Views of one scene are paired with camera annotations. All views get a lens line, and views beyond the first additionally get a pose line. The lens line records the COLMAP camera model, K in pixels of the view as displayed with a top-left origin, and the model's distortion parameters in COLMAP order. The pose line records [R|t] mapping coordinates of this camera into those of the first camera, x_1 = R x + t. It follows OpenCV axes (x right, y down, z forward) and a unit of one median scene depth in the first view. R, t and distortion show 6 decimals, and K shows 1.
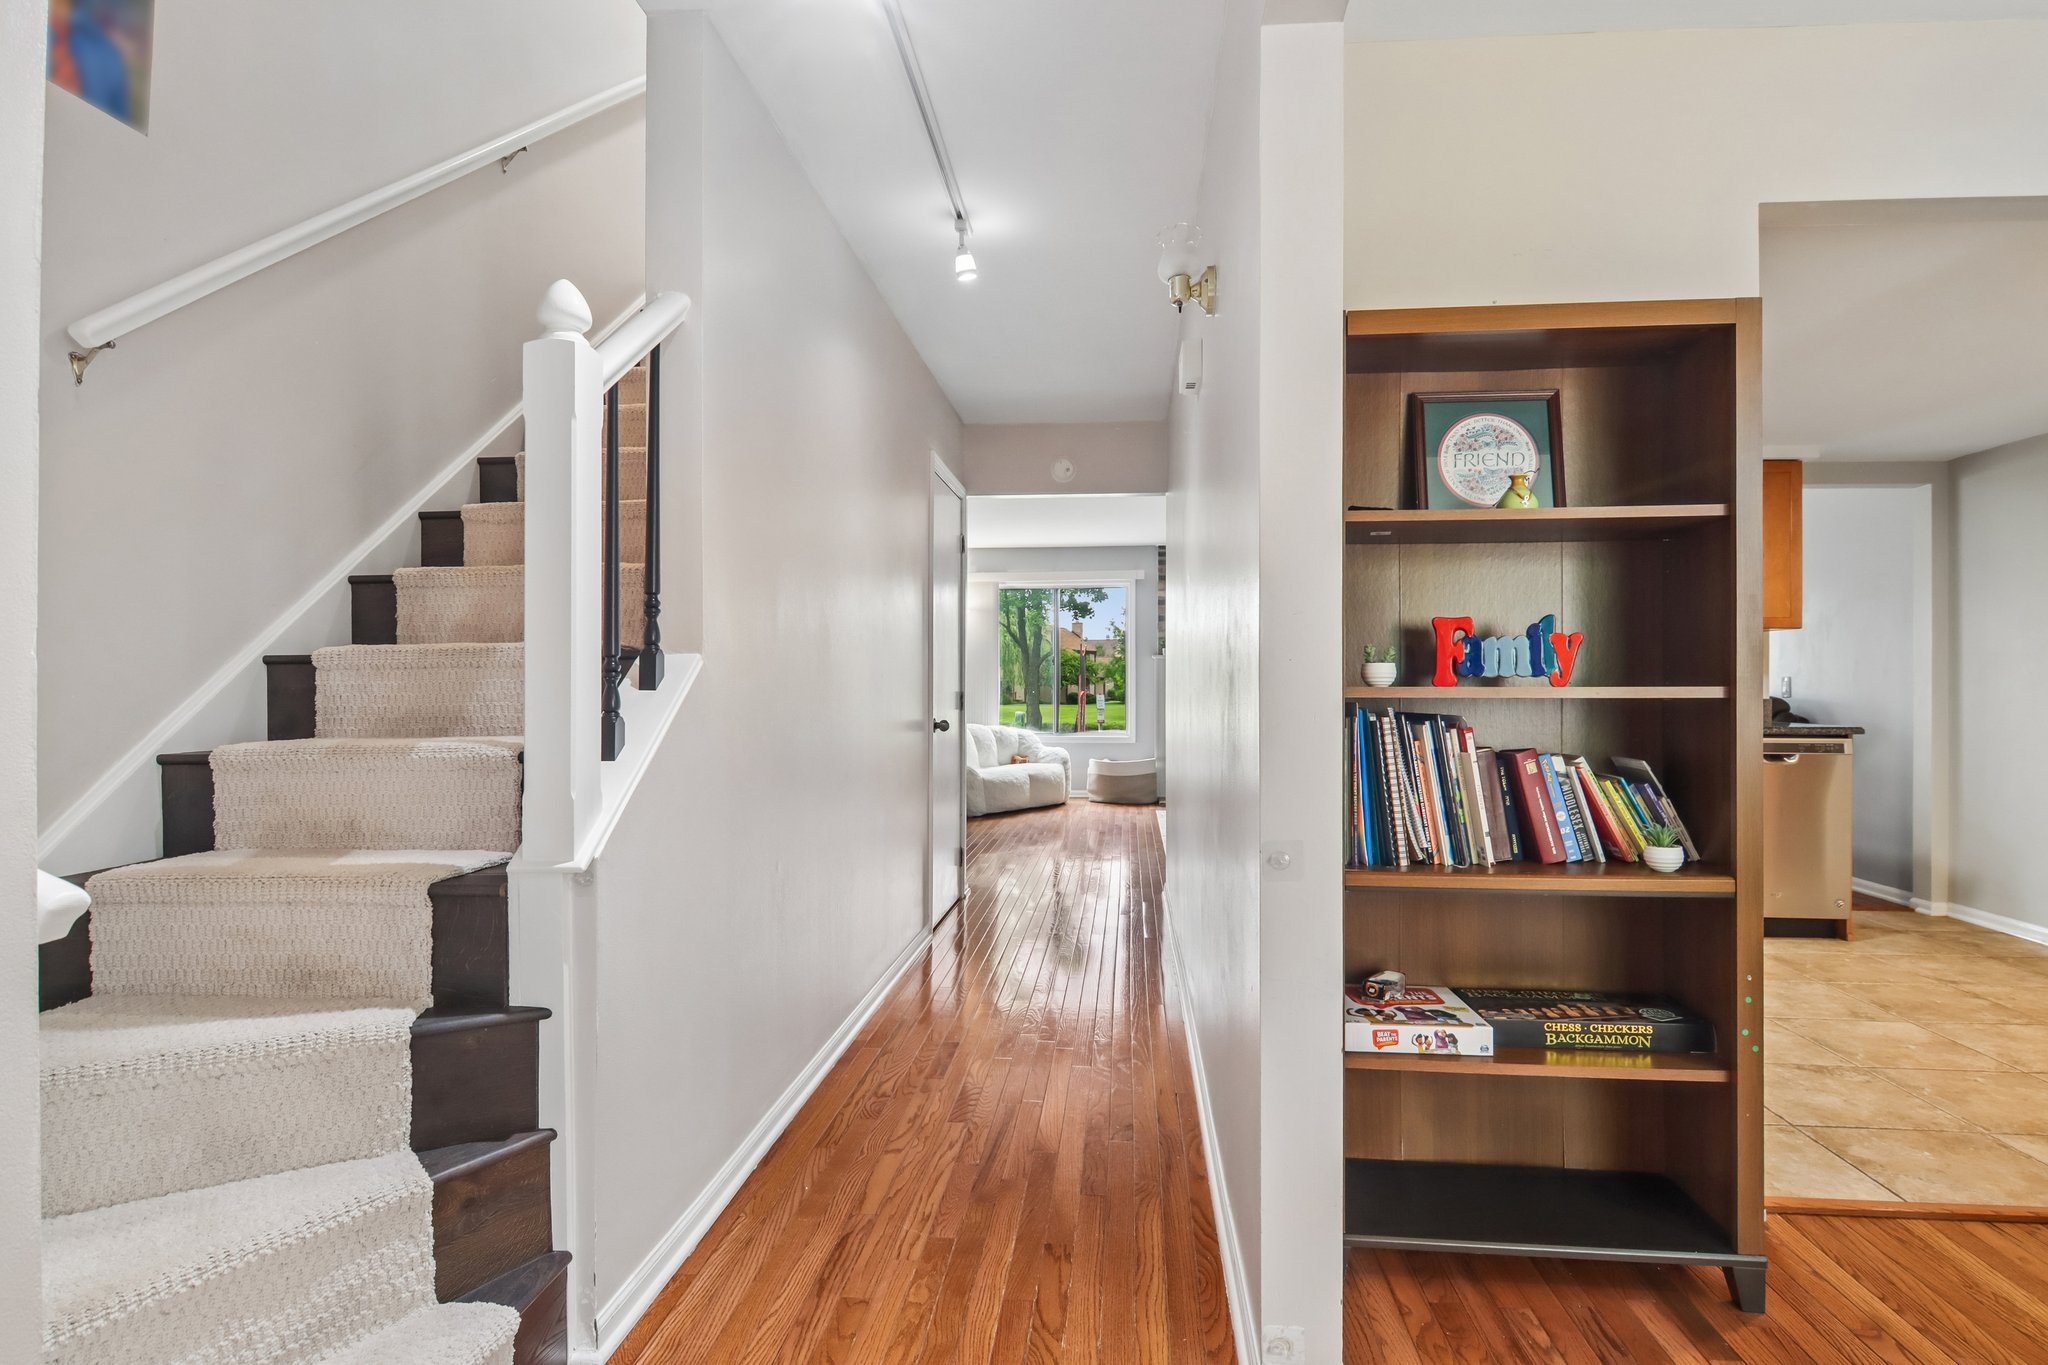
lens RADIAL K [[1039.0, 0, 1053.4], [0, 1039.0, 663.6], [0, 0, 1]] dist [-0.004459, -0.001968]
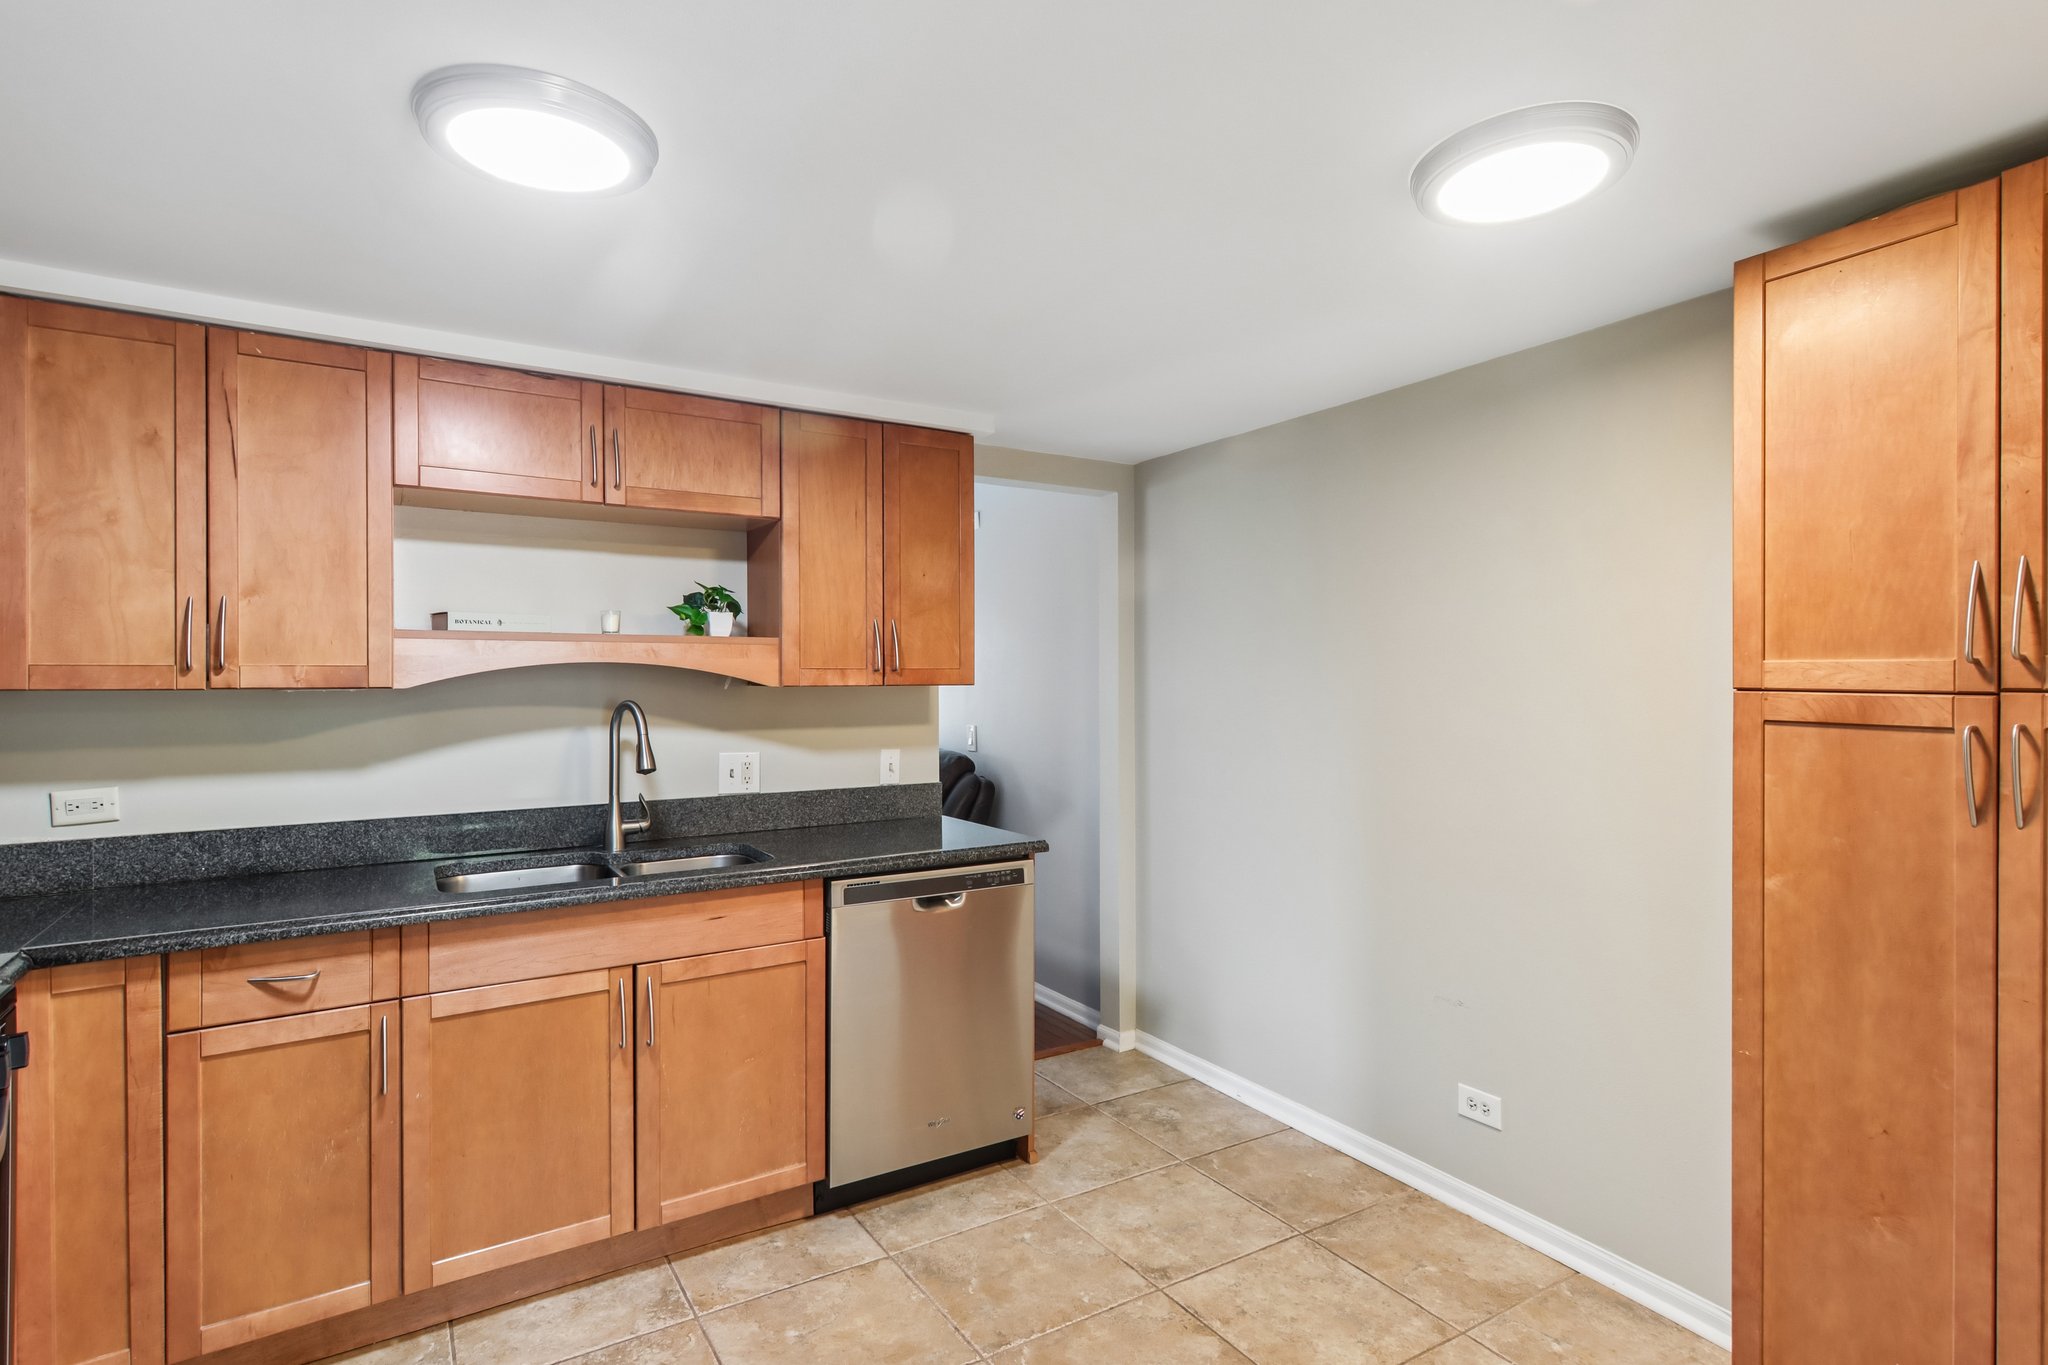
lens RADIAL K [[1039.0, 0, 1024.4], [0, 1039.0, 690.4], [0, 0, 1]] dist [-0.004459, -0.001968]
pose [[0.804205, -0.011924, 0.594232, 0.335883], [0.006082, 0.999911, 0.011833, -0.037259], [-0.594321, -0.005902, 0.804207, 0.423183]]
